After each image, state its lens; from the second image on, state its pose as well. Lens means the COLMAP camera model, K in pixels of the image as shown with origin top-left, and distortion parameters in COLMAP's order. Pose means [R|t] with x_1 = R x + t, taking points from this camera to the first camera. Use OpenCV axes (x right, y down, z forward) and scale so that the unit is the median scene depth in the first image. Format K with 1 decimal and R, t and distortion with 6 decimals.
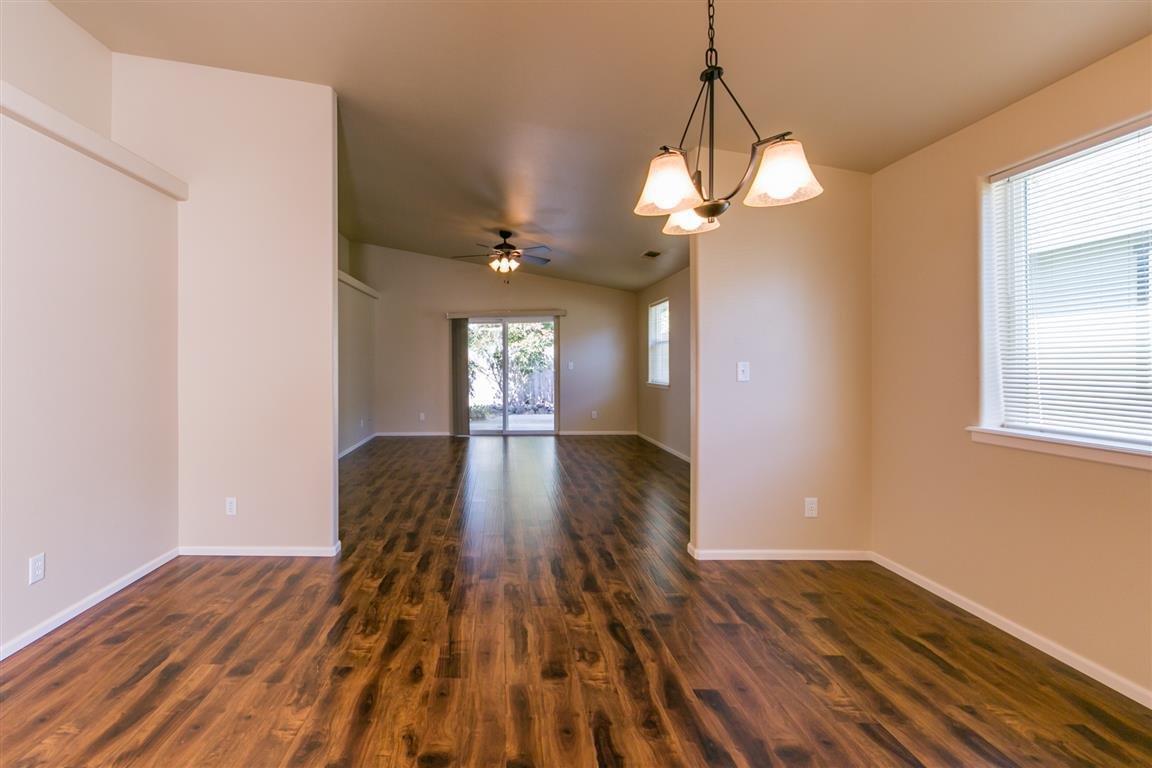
lens RADIAL K [[489.7, 0, 473.4], [0, 489.7, 365.2], [0, 0, 1]] dist [-0.003057, -0.000420]
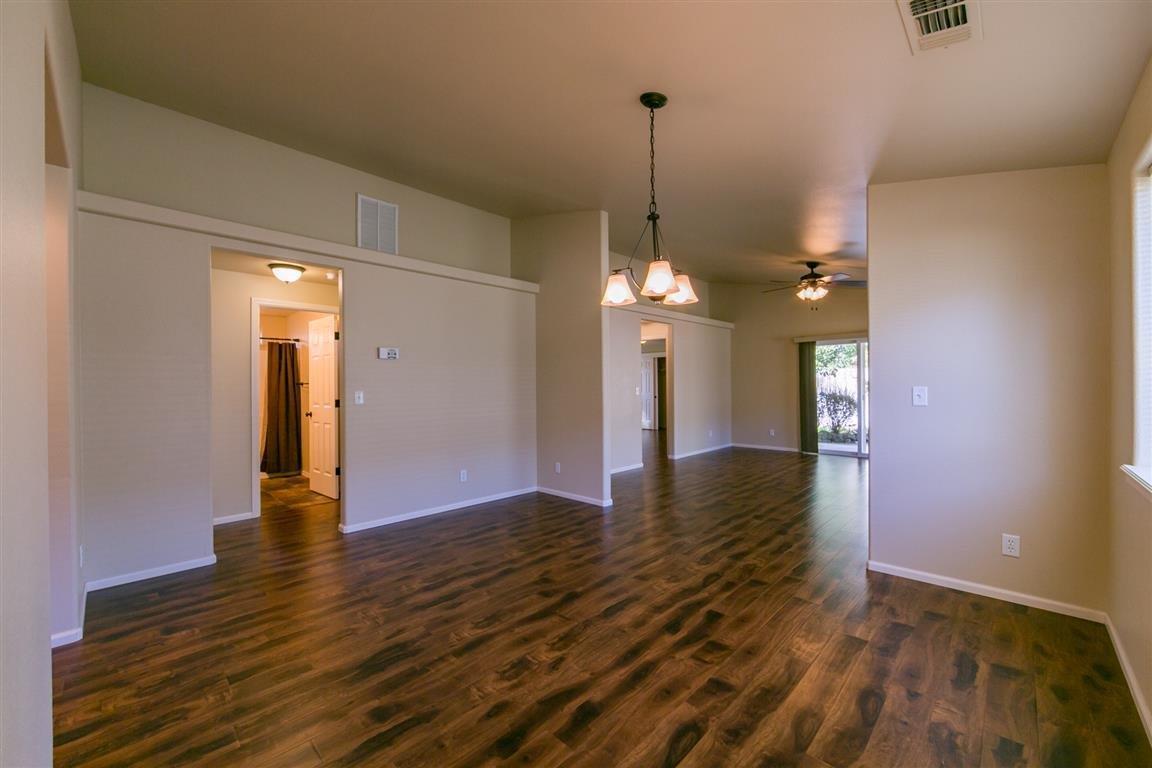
lens RADIAL K [[456.2, 0, 576.0], [0, 456.2, 384.0], [0, 0, 1]] dist [-0.001911, -0.000212]
pose [[0.757473, 0.006123, -0.652837, 0.989217], [-0.006788, 0.999976, 0.001503, -0.011739], [0.652831, 0.003293, 0.757497, -0.288787]]
